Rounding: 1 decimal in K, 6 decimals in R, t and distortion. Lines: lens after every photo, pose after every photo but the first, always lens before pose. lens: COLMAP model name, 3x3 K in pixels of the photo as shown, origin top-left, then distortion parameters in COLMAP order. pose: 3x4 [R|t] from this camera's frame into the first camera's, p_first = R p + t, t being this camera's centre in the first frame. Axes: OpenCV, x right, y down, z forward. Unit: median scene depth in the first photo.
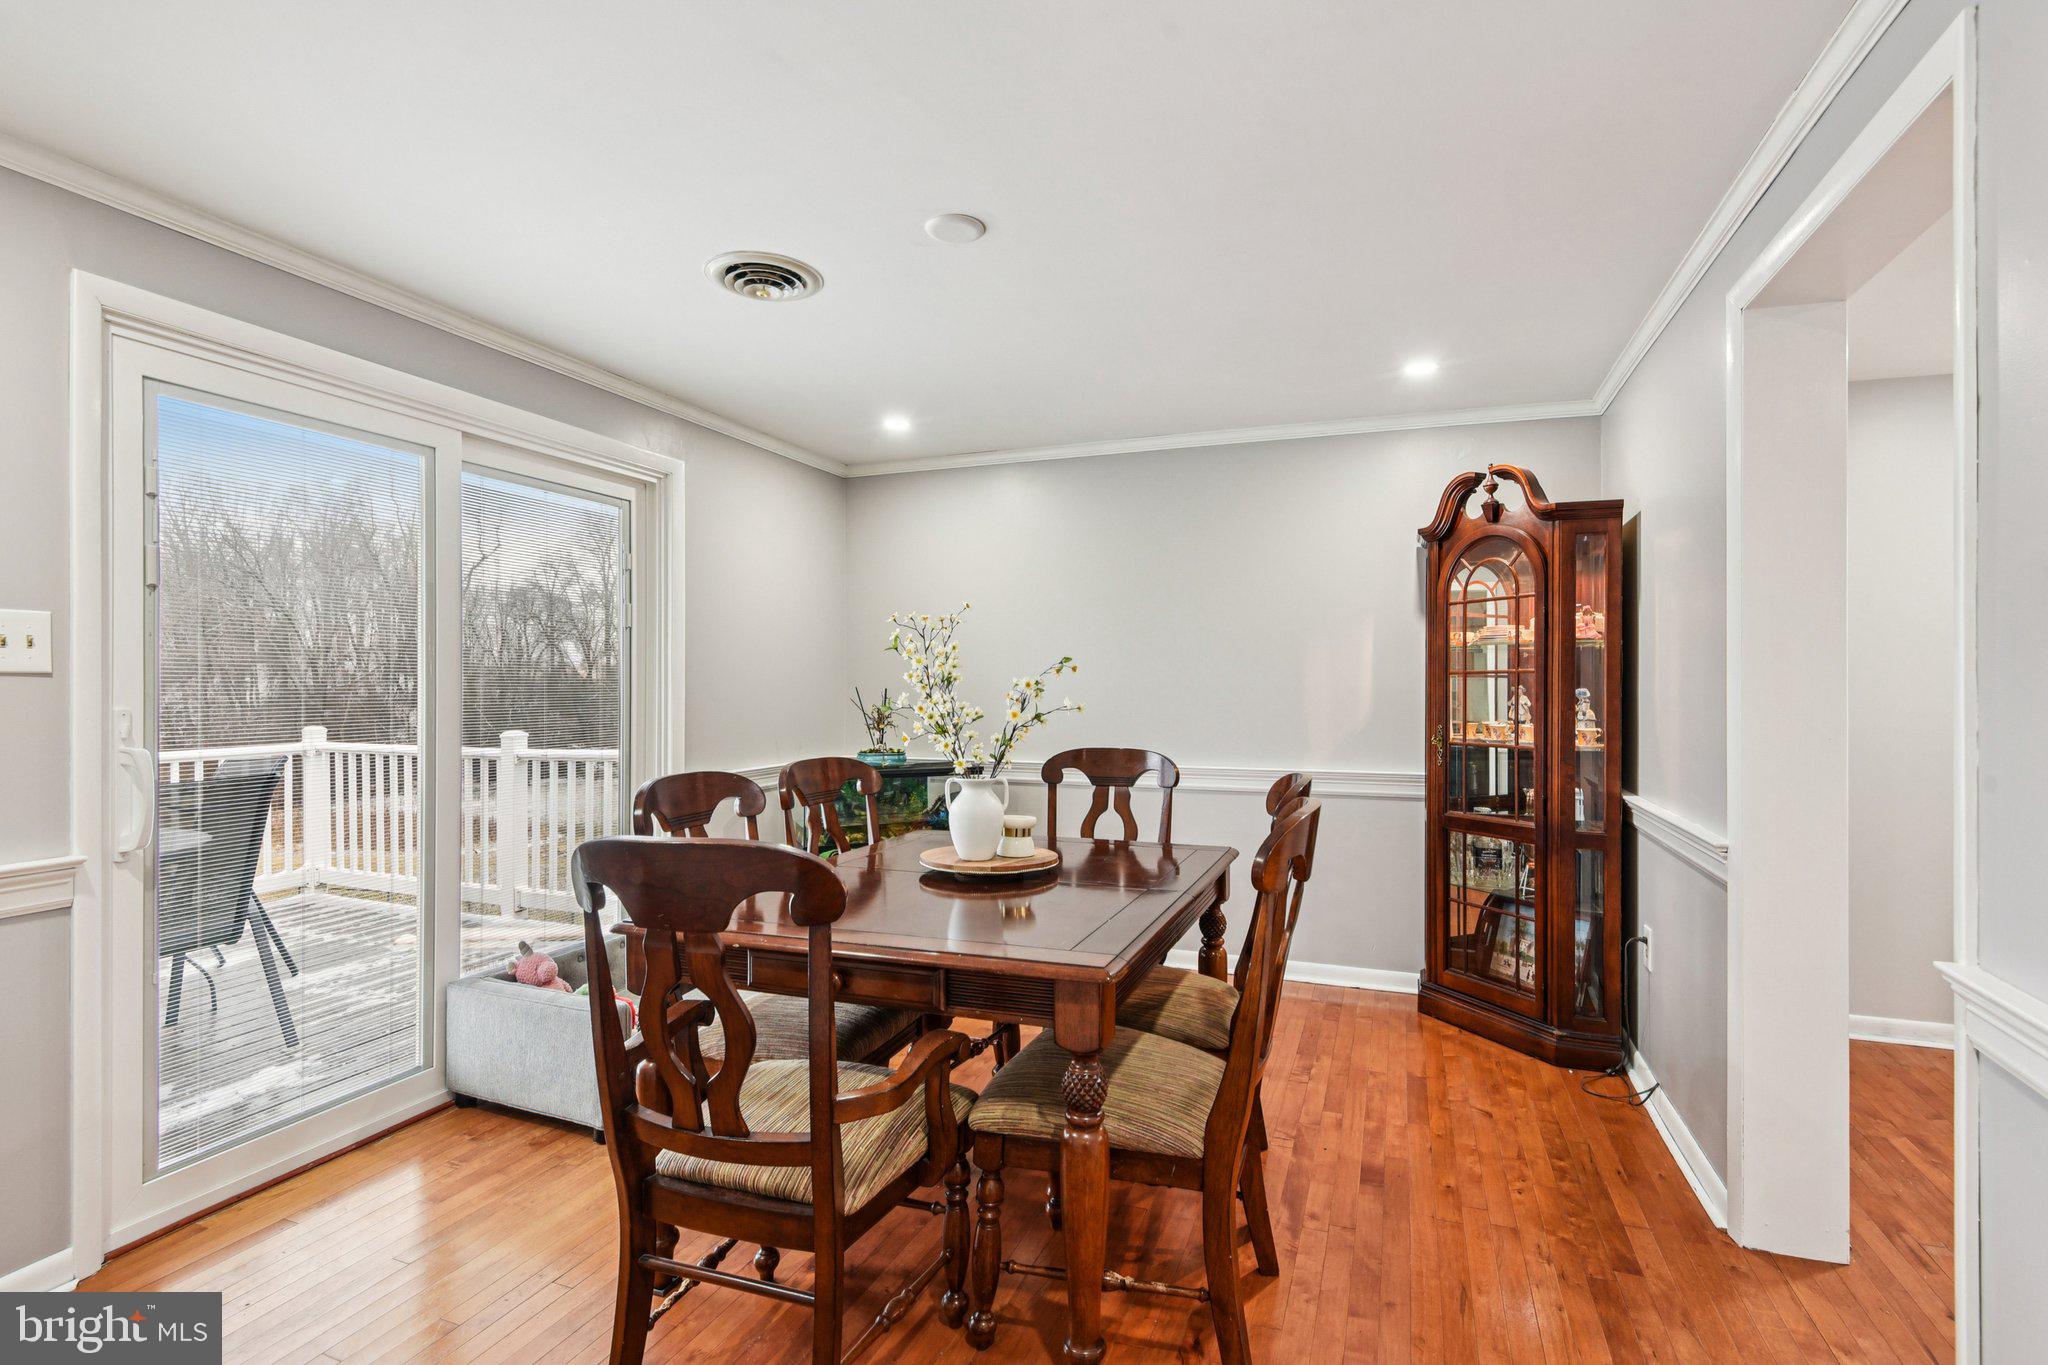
lens RADIAL K [[1099.6, 0, 973.5], [0, 1099.6, 676.5], [0, 0, 1]] dist [0.068085, 0.000475]
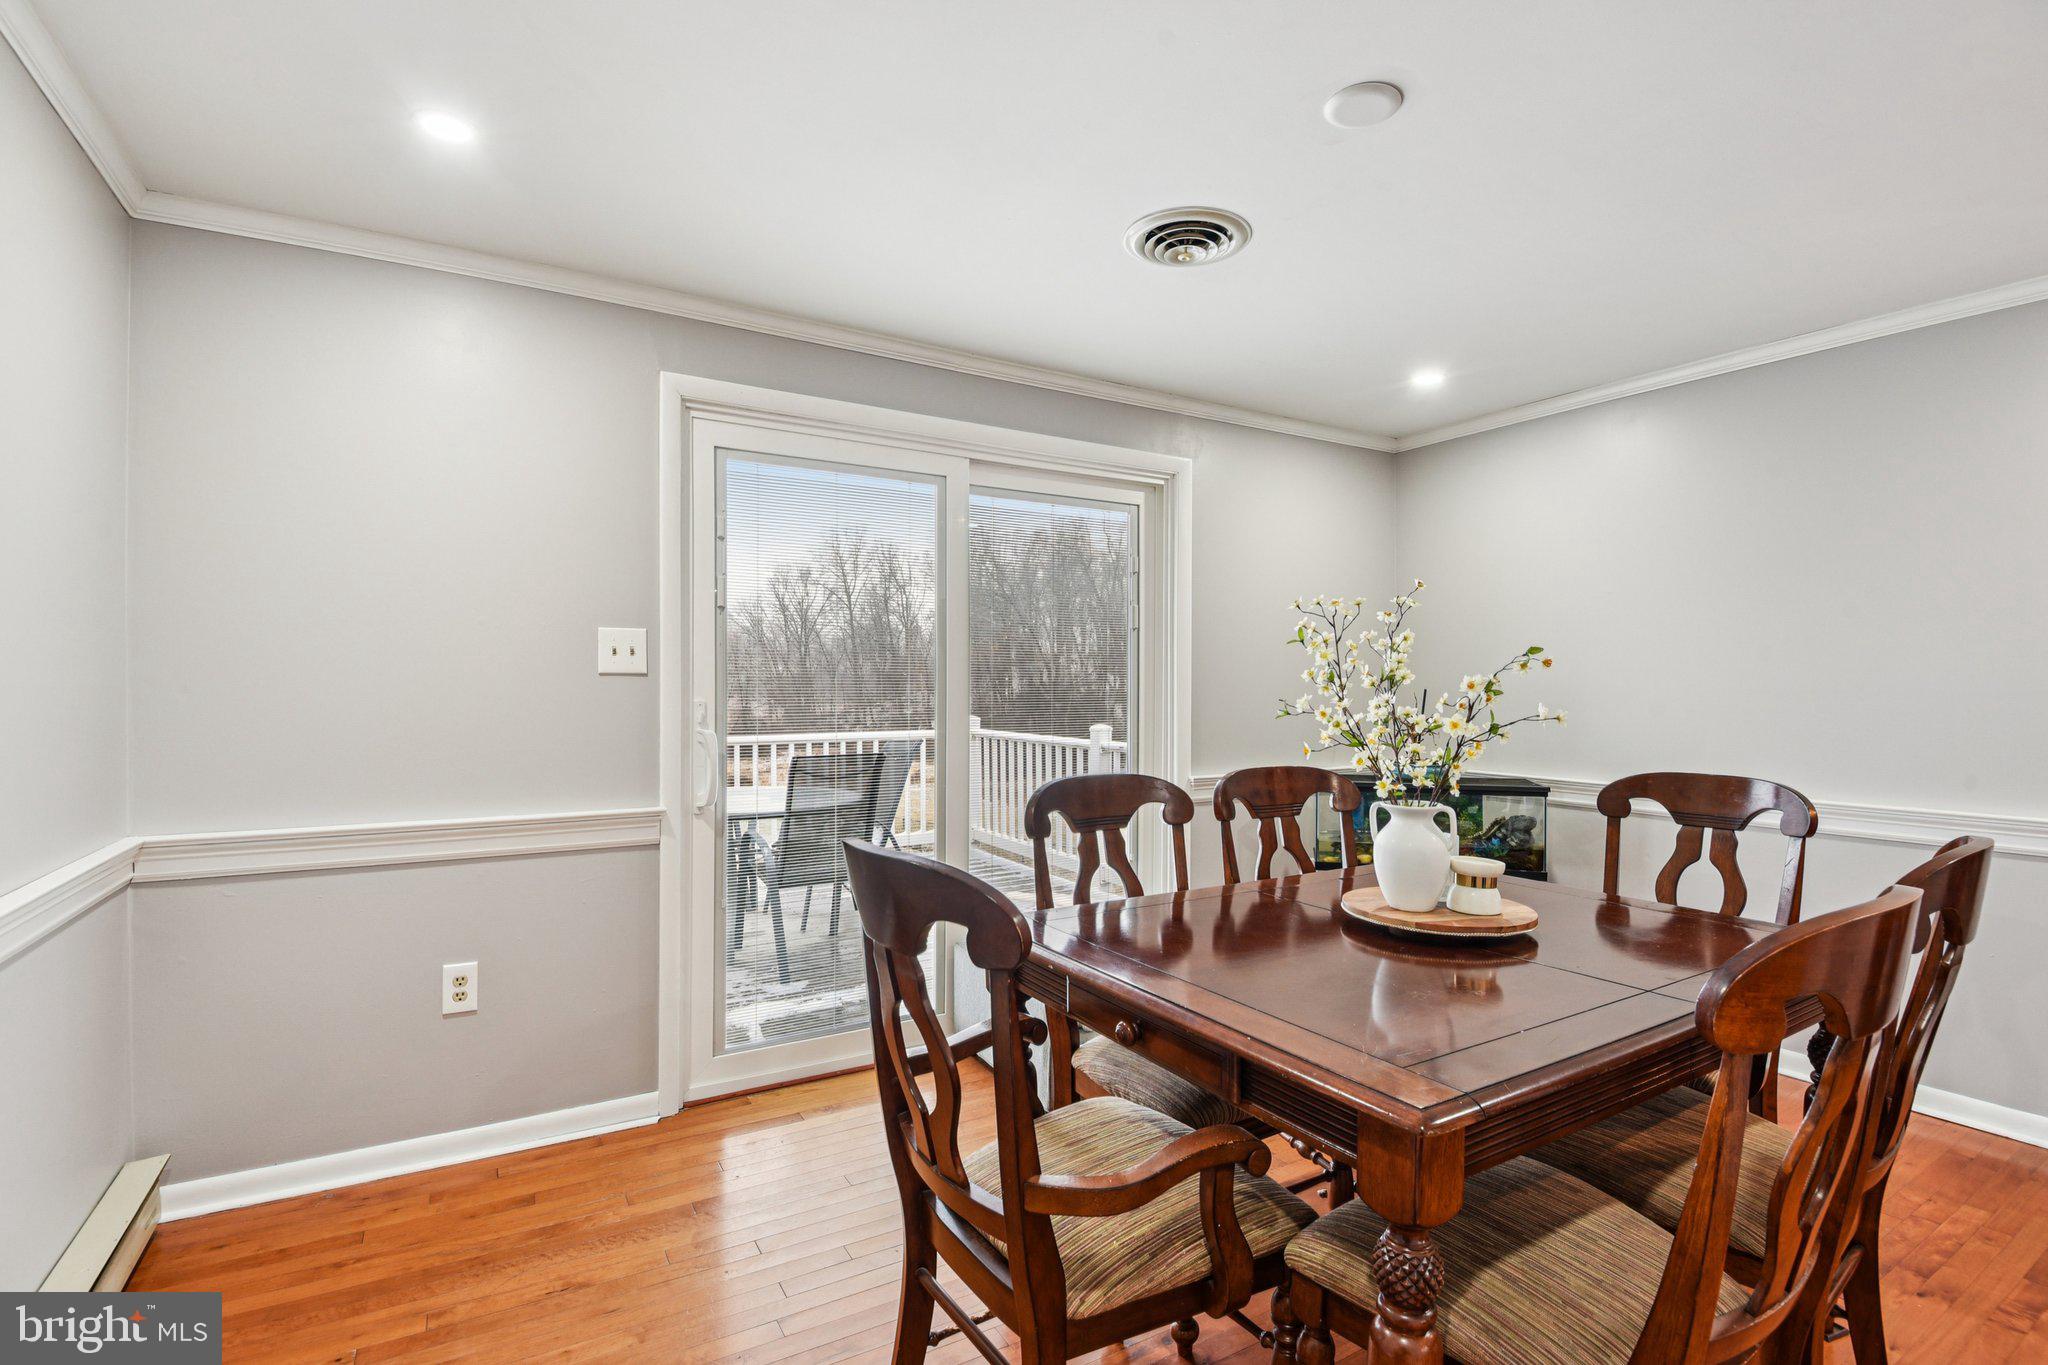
lens RADIAL K [[971.0, 0, 1030.0], [0, 971.0, 692.7], [0, 0, 1]] dist [0.049235, -0.053126]
pose [[0.789178, 0.010096, -0.614081, 0.211176], [-0.000660, 0.999878, 0.015591, 0.002289], [0.614164, -0.011899, 0.789089, 0.281092]]
